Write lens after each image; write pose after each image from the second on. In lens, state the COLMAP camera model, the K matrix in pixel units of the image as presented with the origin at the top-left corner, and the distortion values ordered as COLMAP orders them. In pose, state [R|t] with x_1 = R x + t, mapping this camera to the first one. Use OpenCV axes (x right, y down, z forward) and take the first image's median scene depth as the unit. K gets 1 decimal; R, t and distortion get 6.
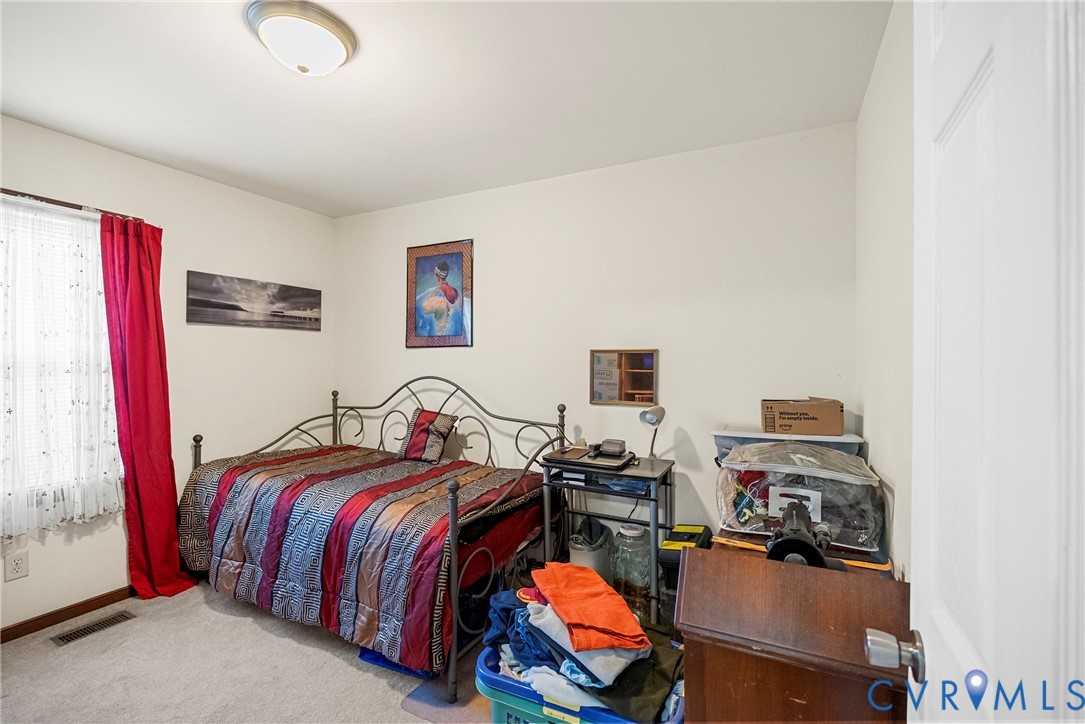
lens RADIAL K [[493.8, 0, 546.3], [0, 493.8, 365.2], [0, 0, 1]] dist [-0.008126, 0.000112]
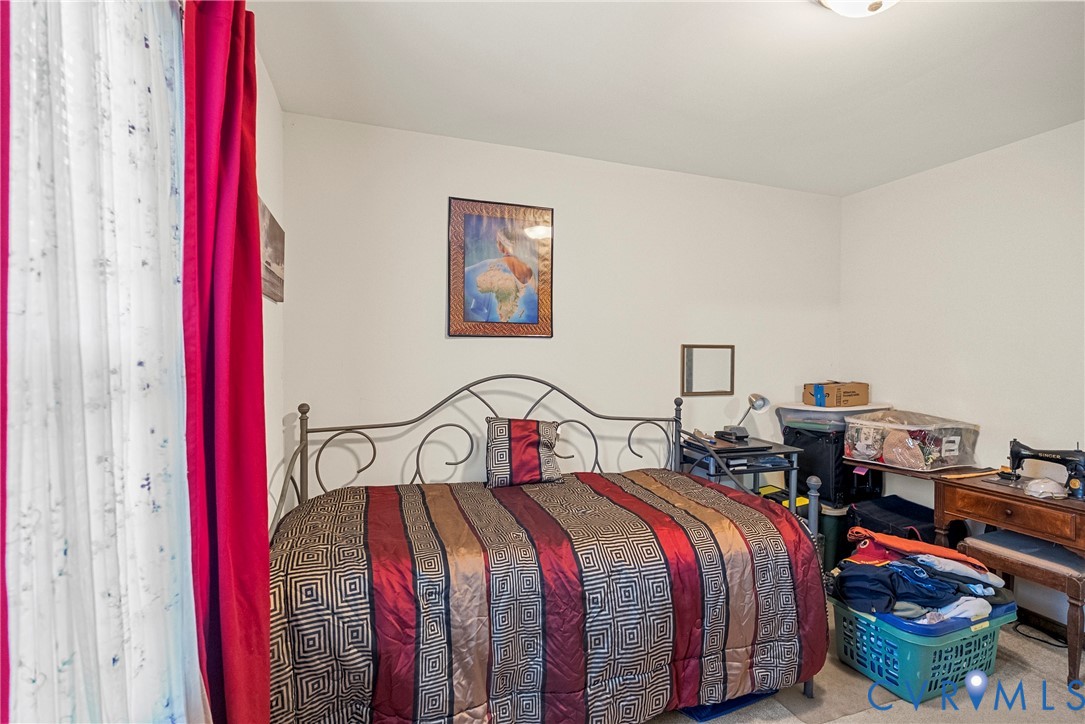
lens RADIAL K [[493.8, 0, 547.1], [0, 493.8, 365.8], [0, 0, 1]] dist [-0.008126, 0.000112]
pose [[0.679317, -0.018592, 0.733610, -0.774339], [-0.000217, 0.999674, 0.025536, -0.011543], [-0.733845, -0.017506, 0.679091, 0.435154]]
